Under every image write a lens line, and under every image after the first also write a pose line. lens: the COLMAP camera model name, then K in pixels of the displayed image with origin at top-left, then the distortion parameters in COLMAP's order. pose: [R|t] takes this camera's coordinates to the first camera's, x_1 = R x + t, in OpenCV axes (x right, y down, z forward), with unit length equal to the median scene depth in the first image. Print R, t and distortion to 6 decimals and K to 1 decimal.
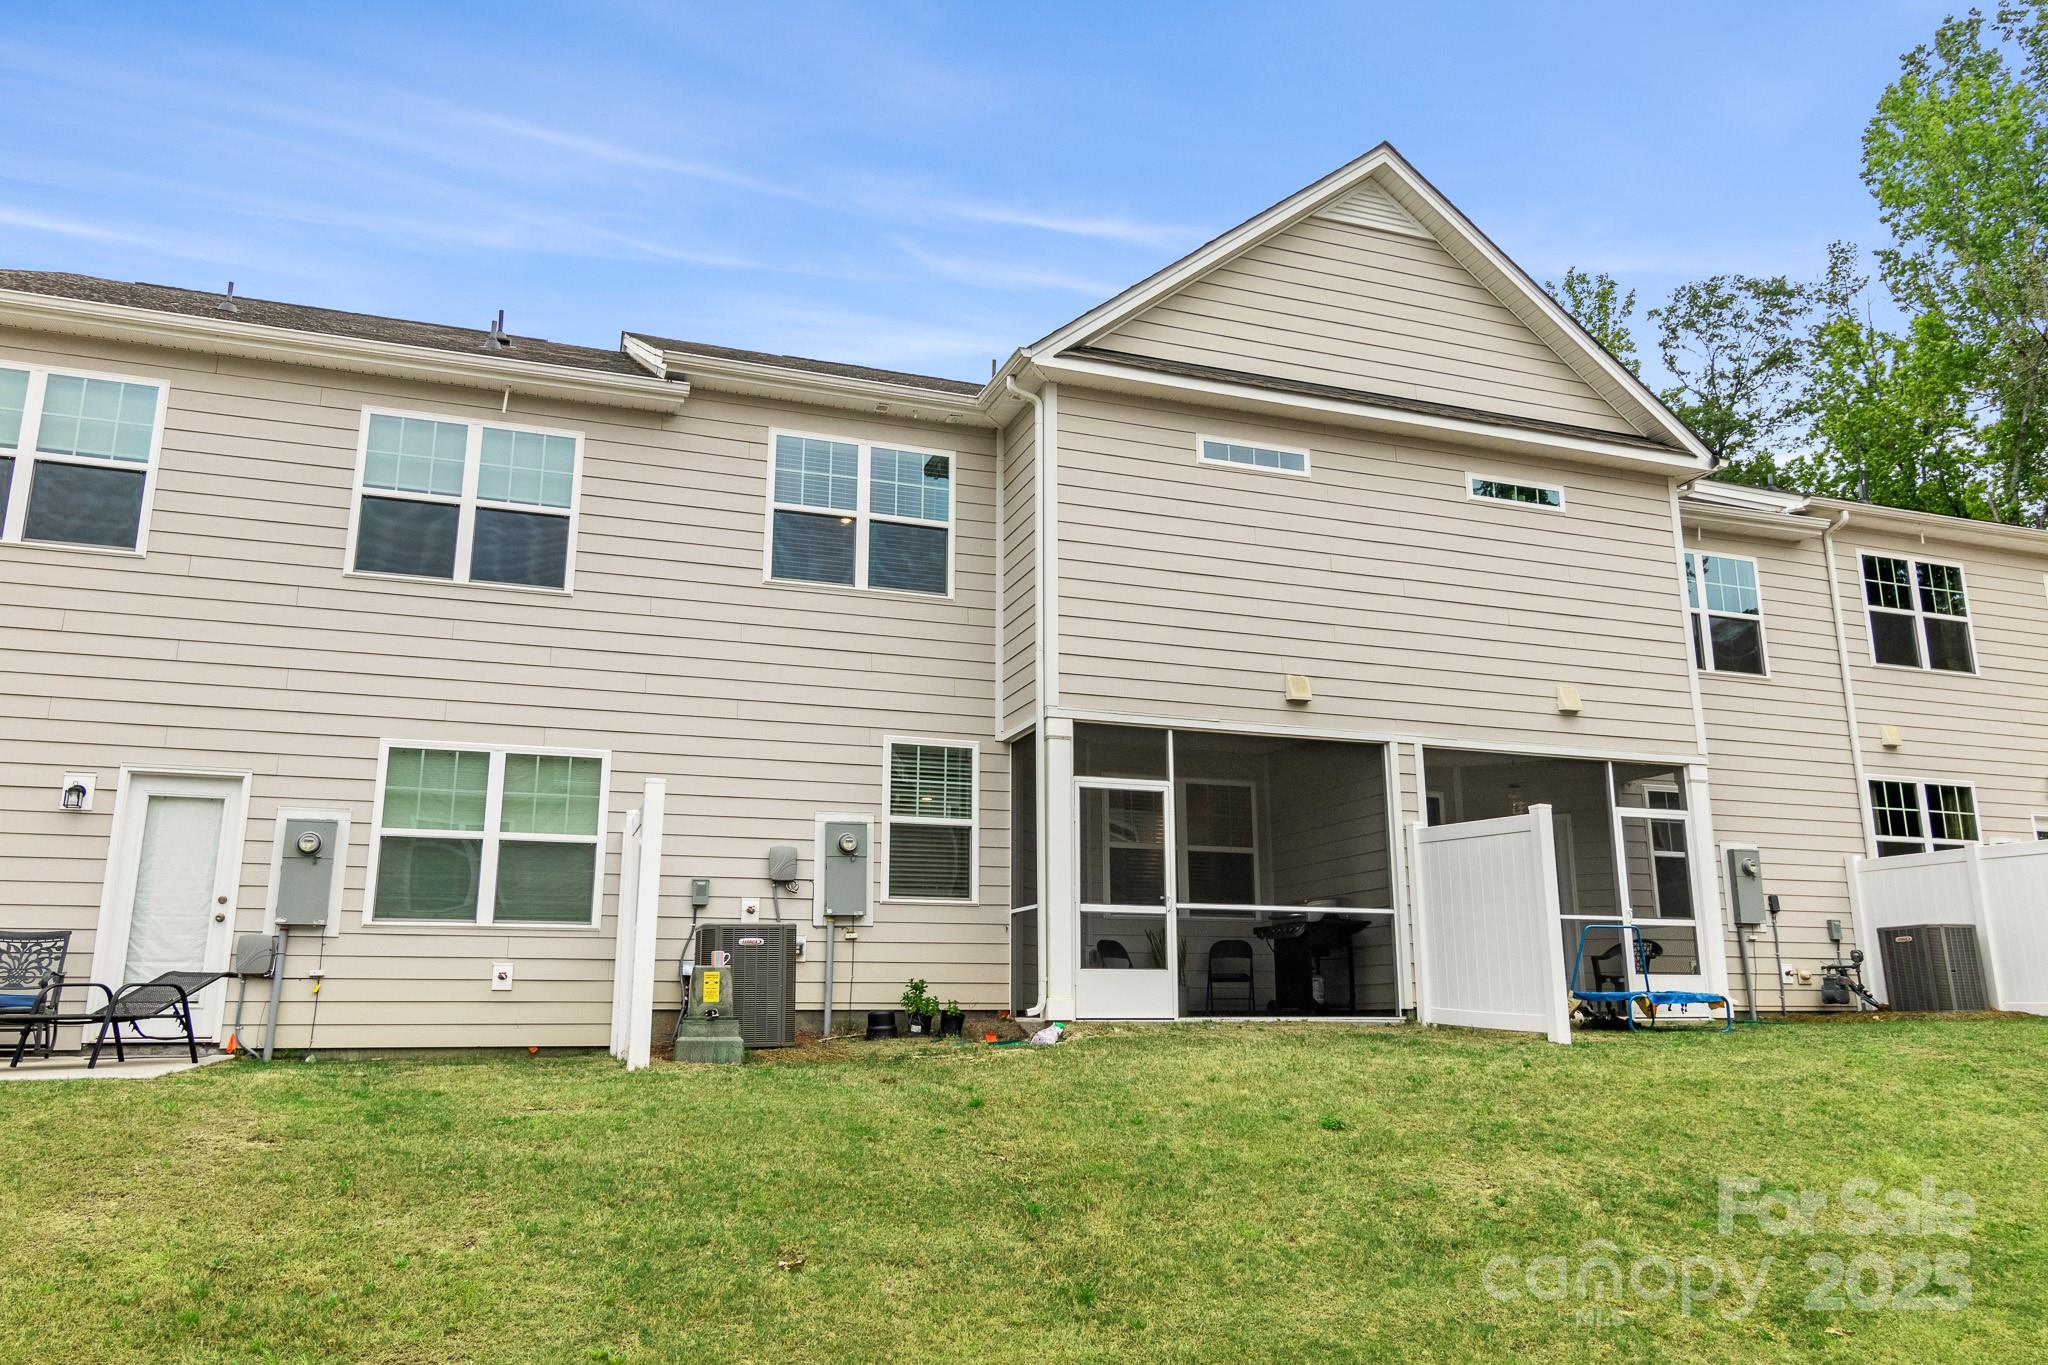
lens RADIAL K [[1483.9, 0, 1026.5], [0, 1483.9, 680.5], [0, 0, 1]] dist [-0.007154, 0.012422]
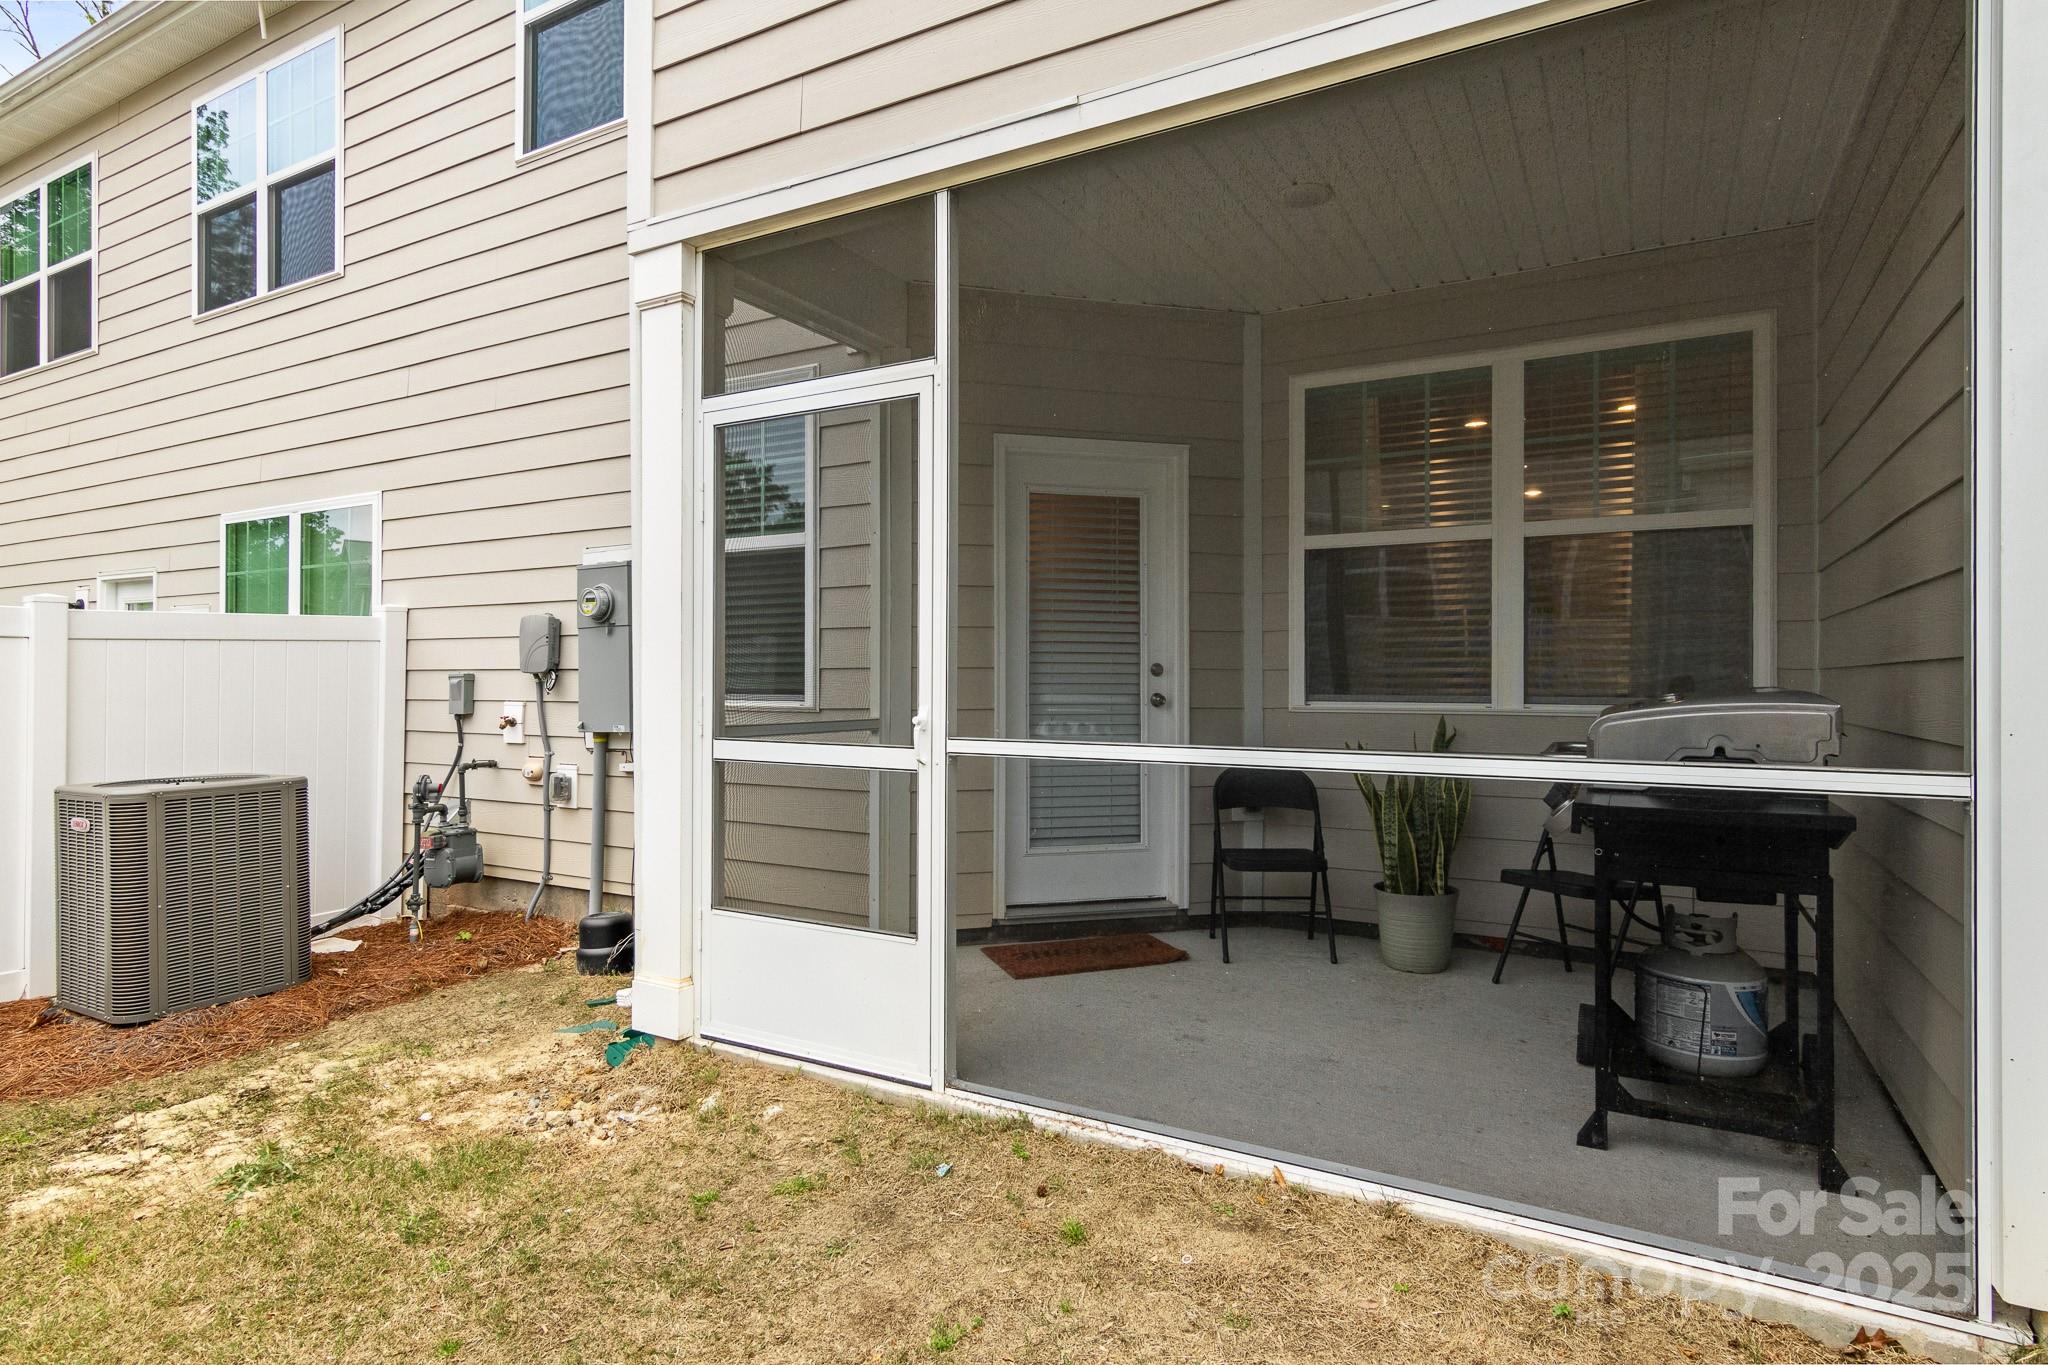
lens RADIAL K [[1120.4, 0, 1016.3], [0, 1120.4, 672.6], [0, 0, 1]] dist [-0.003660, 0.000325]
pose [[0.643359, -0.003117, -0.765558, 0.298874], [0.166631, 0.976587, 0.136057, 0.106351], [0.747211, -0.215099, 0.628815, 0.865691]]
